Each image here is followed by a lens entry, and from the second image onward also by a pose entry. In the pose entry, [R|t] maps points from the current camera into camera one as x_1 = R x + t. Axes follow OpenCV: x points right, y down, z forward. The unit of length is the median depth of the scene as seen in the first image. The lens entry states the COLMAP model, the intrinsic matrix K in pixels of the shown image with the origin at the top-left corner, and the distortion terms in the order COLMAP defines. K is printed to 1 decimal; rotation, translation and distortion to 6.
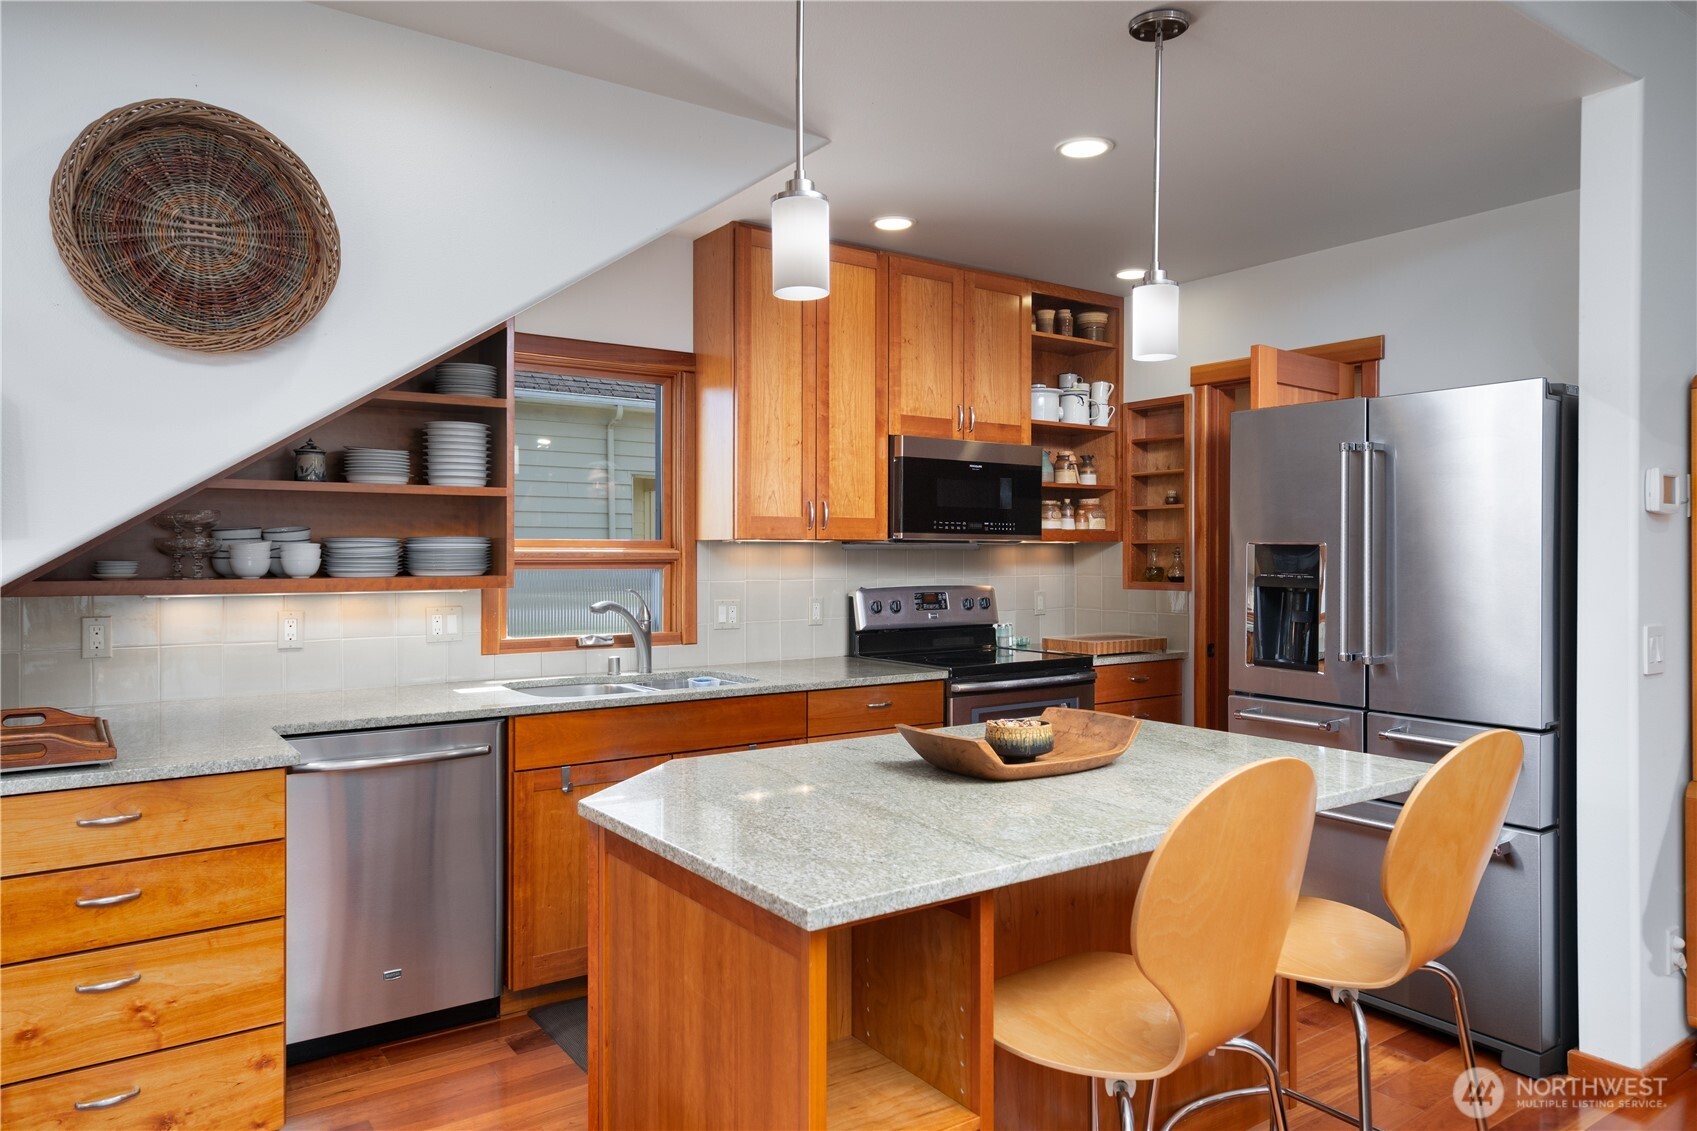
lens RADIAL K [[1103.0, 0, 843.4], [0, 1103.0, 560.9], [0, 0, 1]] dist [0.002628, -0.000392]
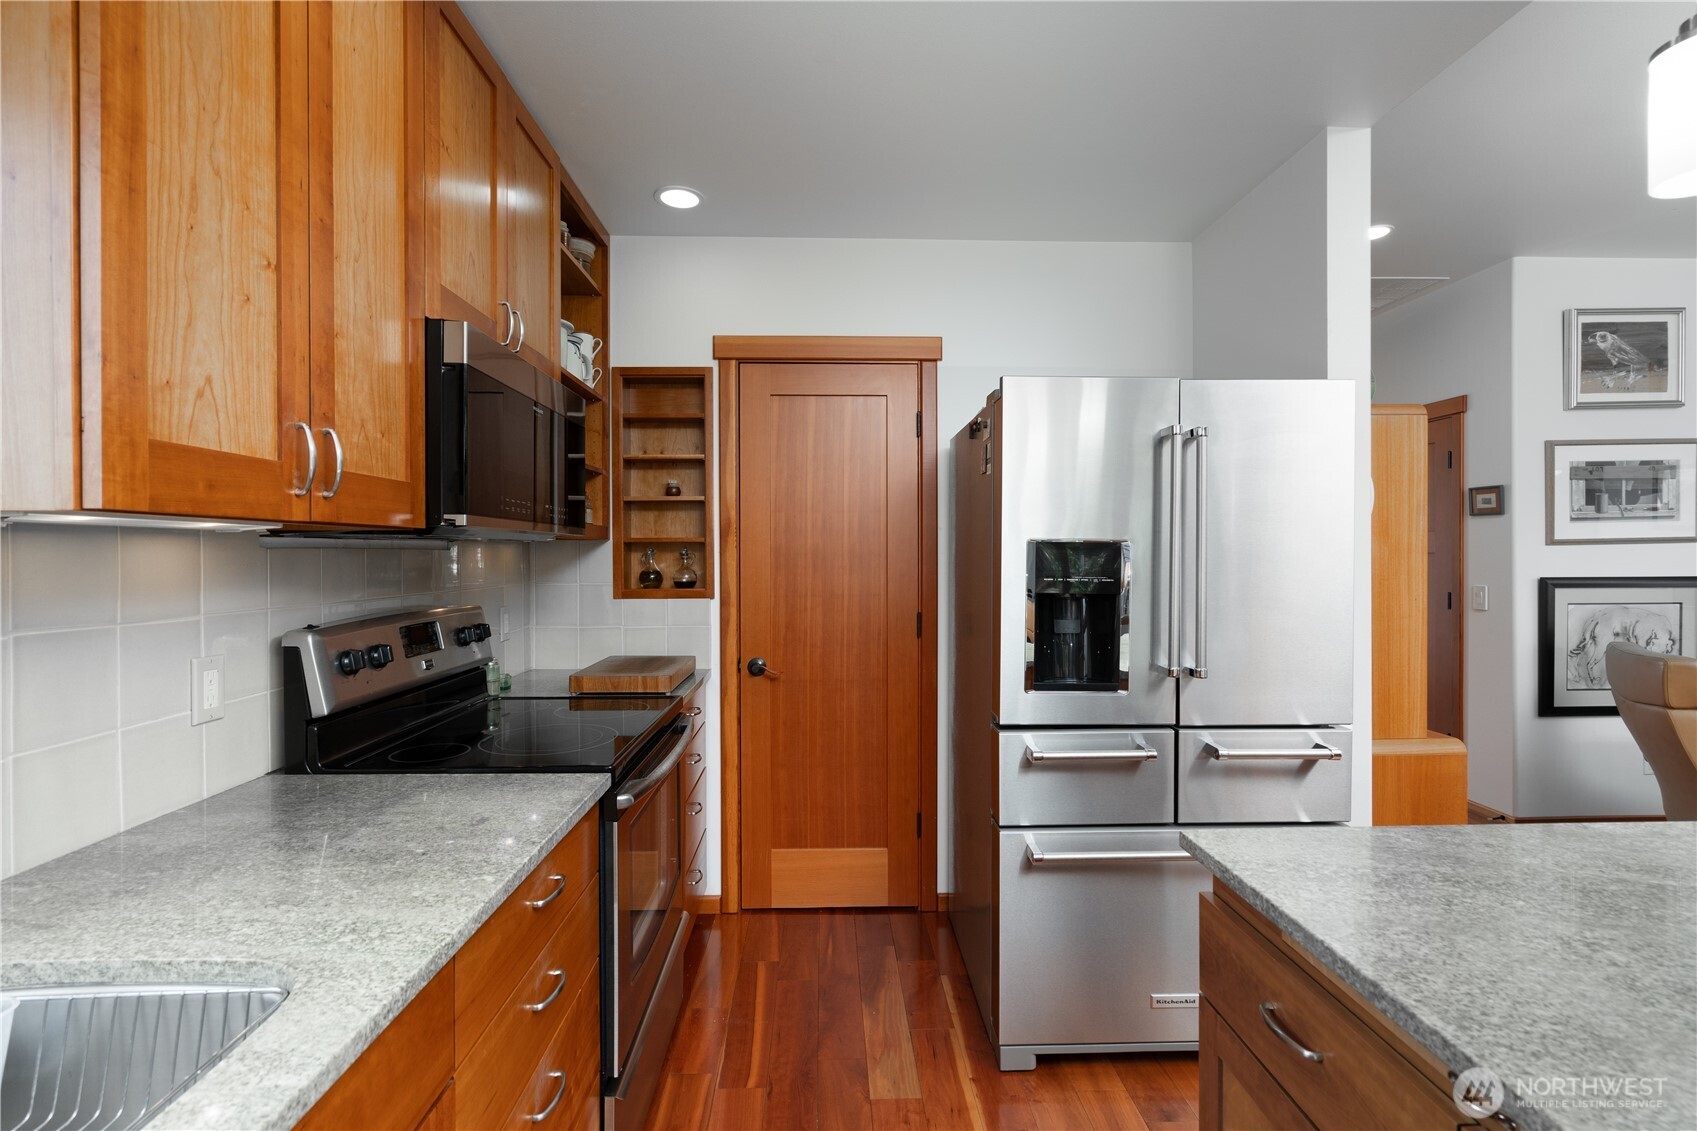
lens RADIAL K [[772.2, 0, 839.5], [0, 772.2, 559.0], [0, 0, 1]] dist [-0.001869, -0.000138]
pose [[0.552779, -0.008909, 0.833280, -0.138360], [0.009462, 0.999945, 0.004414, -0.004735], [-0.833274, 0.005445, 0.552834, 0.616967]]
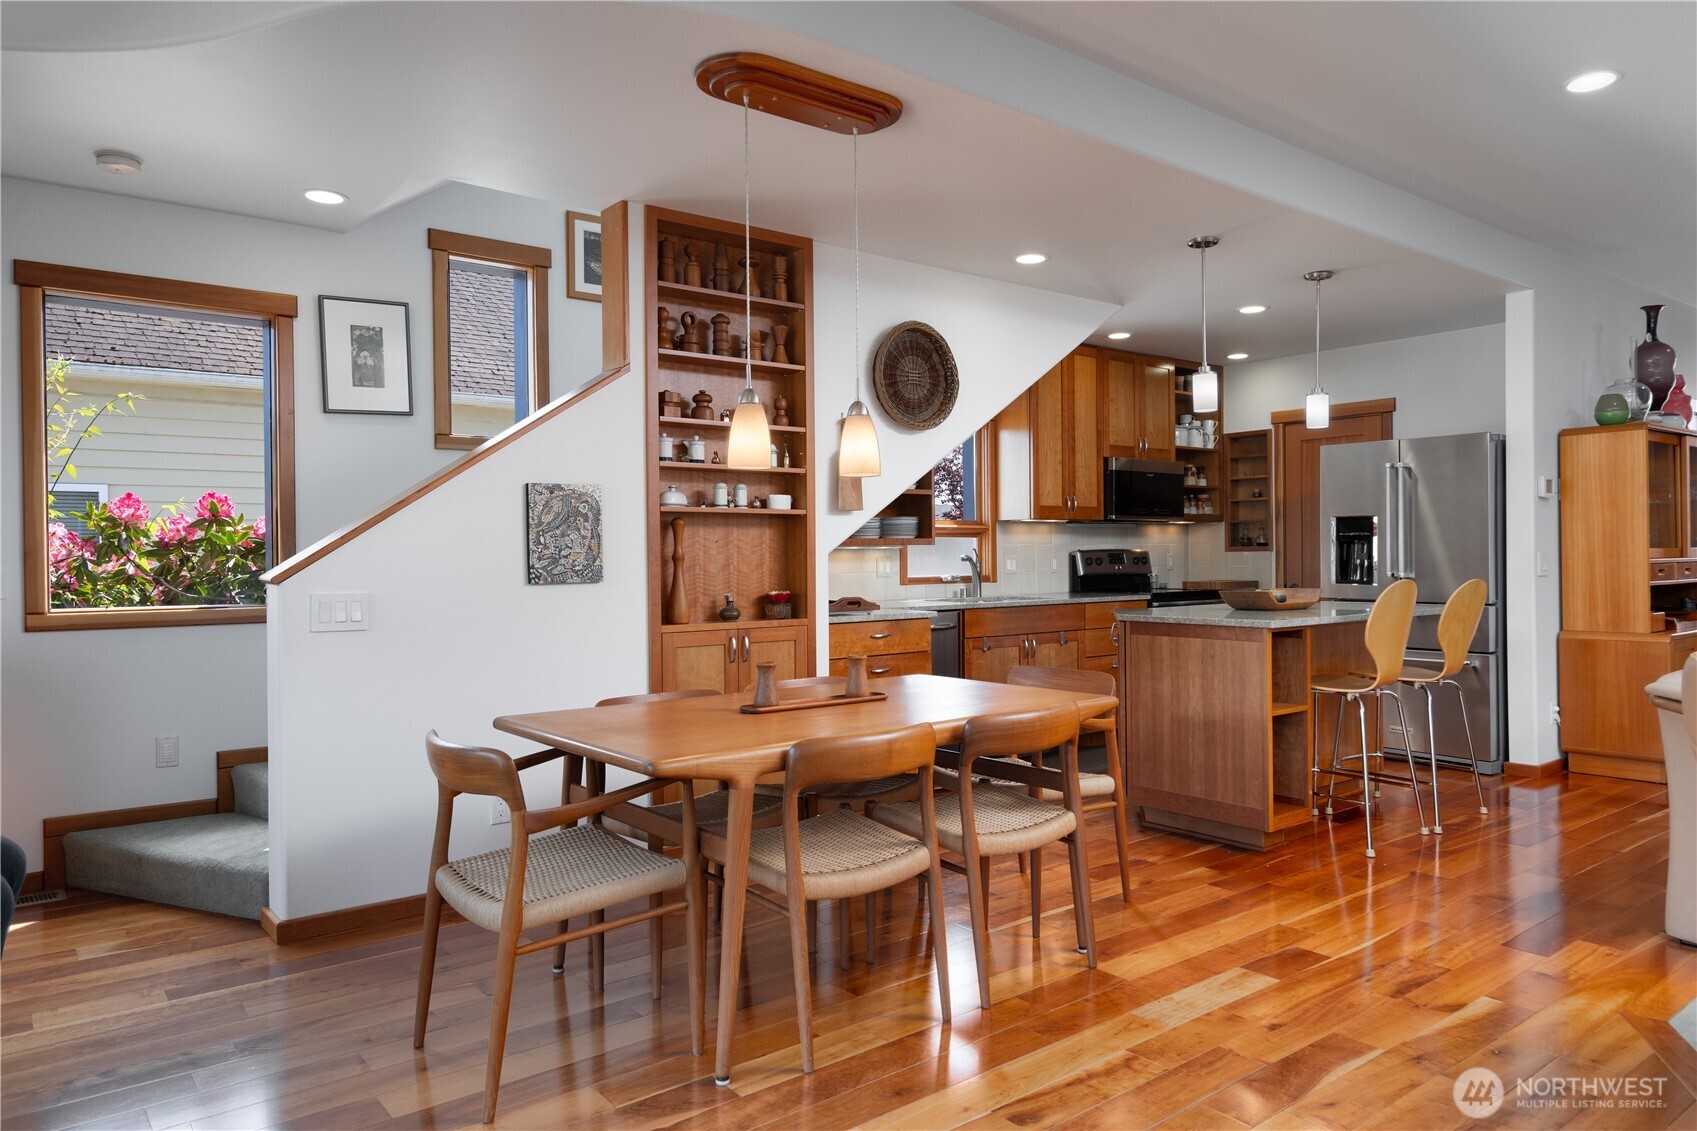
lens RADIAL K [[1093.4, 0, 846.4], [0, 1093.4, 559.6], [0, 0, 1]] dist [0.003809, -0.000994]
pose [[0.998802, -0.010560, 0.047777, -0.405258], [0.010688, 0.999940, -0.002442, 0.039063], [-0.047748, 0.002950, 0.998855, -0.599762]]
